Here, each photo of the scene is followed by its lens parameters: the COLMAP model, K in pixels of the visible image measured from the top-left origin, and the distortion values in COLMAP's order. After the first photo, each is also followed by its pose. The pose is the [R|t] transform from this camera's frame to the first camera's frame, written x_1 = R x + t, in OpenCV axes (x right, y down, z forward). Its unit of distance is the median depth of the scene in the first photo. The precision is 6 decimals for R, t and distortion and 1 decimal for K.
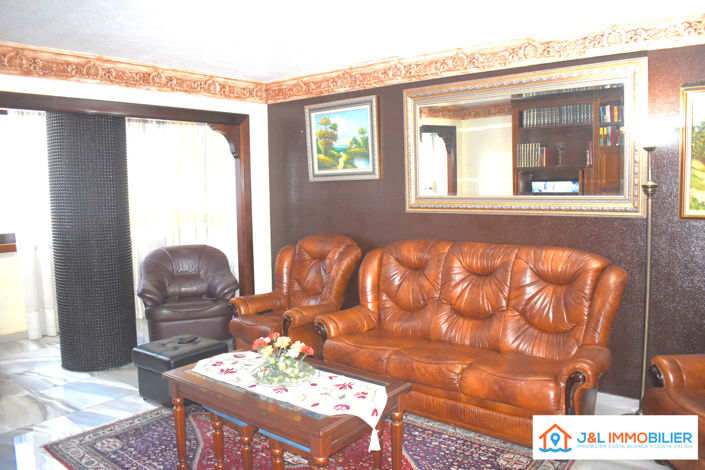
lens RADIAL K [[547.5, 0, 349.5], [0, 547.5, 234.1], [0, 0, 1]] dist [-0.100279, 0.019101]
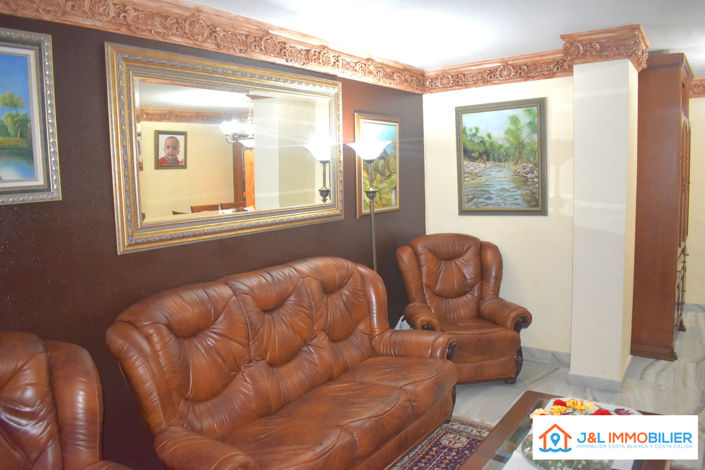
lens RADIAL K [[547.5, 0, 349.4], [0, 547.5, 235.0], [0, 0, 1]] dist [-0.100279, 0.019101]
pose [[-0.072444, -0.093160, 0.993012, -0.479929], [0.126269, 0.986760, 0.101785, -0.087937], [-0.989347, 0.132761, -0.059722, 0.788737]]
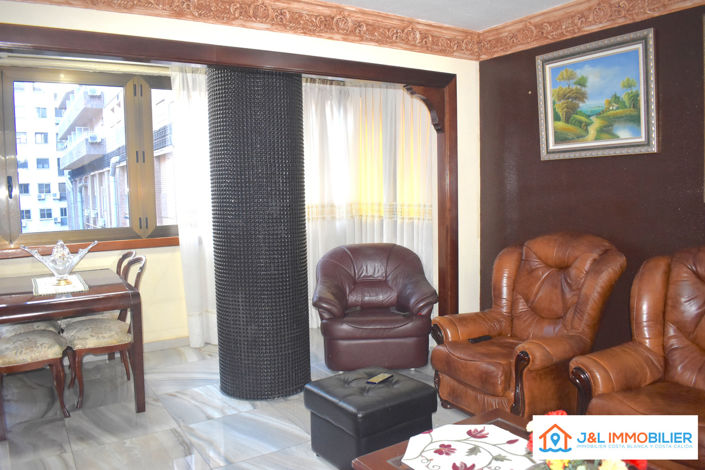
lens RADIAL K [[547.5, 0, 348.3], [0, 547.5, 234.5], [0, 0, 1]] dist [-0.100279, 0.019101]
pose [[0.953259, 0.021198, -0.301409, -0.113032], [-0.020877, 0.999773, 0.004289, 0.005159], [0.301431, 0.002204, 0.953485, 0.273092]]
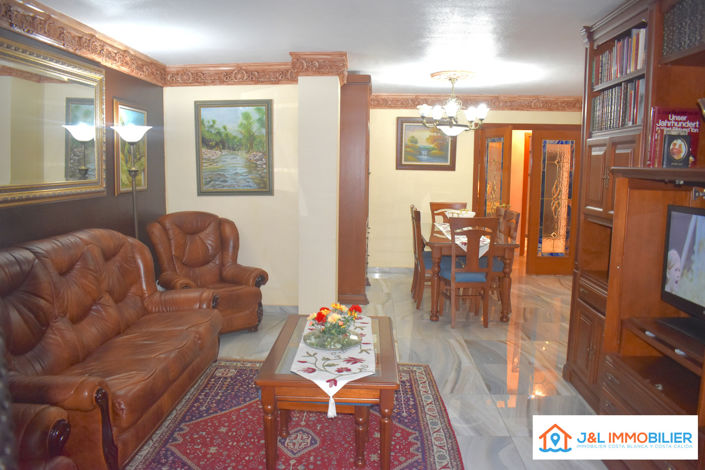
lens RADIAL K [[547.5, 0, 349.8], [0, 547.5, 234.9], [0, 0, 1]] dist [-0.100279, 0.019101]
pose [[-0.602479, -0.087794, 0.793291, -0.611057], [0.075417, 0.983222, 0.166091, -0.080701], [-0.794563, 0.159894, -0.585750, 0.966404]]
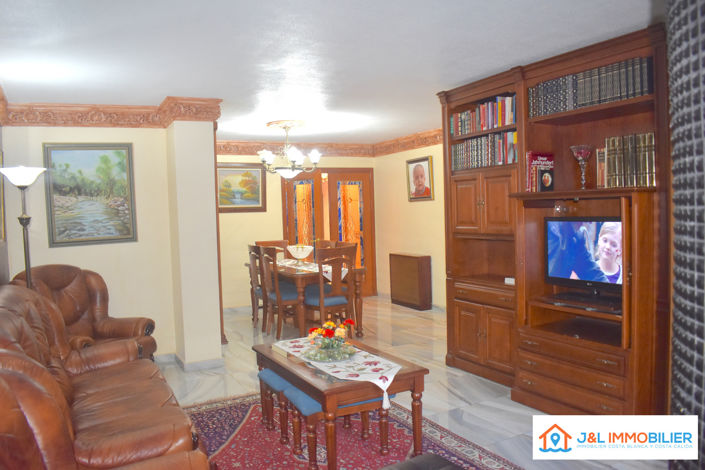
lens RADIAL K [[547.5, 0, 348.6], [0, 547.5, 235.1], [0, 0, 1]] dist [-0.100279, 0.019101]
pose [[-0.924469, 0.031395, 0.379962, -0.389591], [0.084431, 0.988717, 0.123731, -0.096557], [-0.371790, 0.146466, -0.916690, 1.266411]]
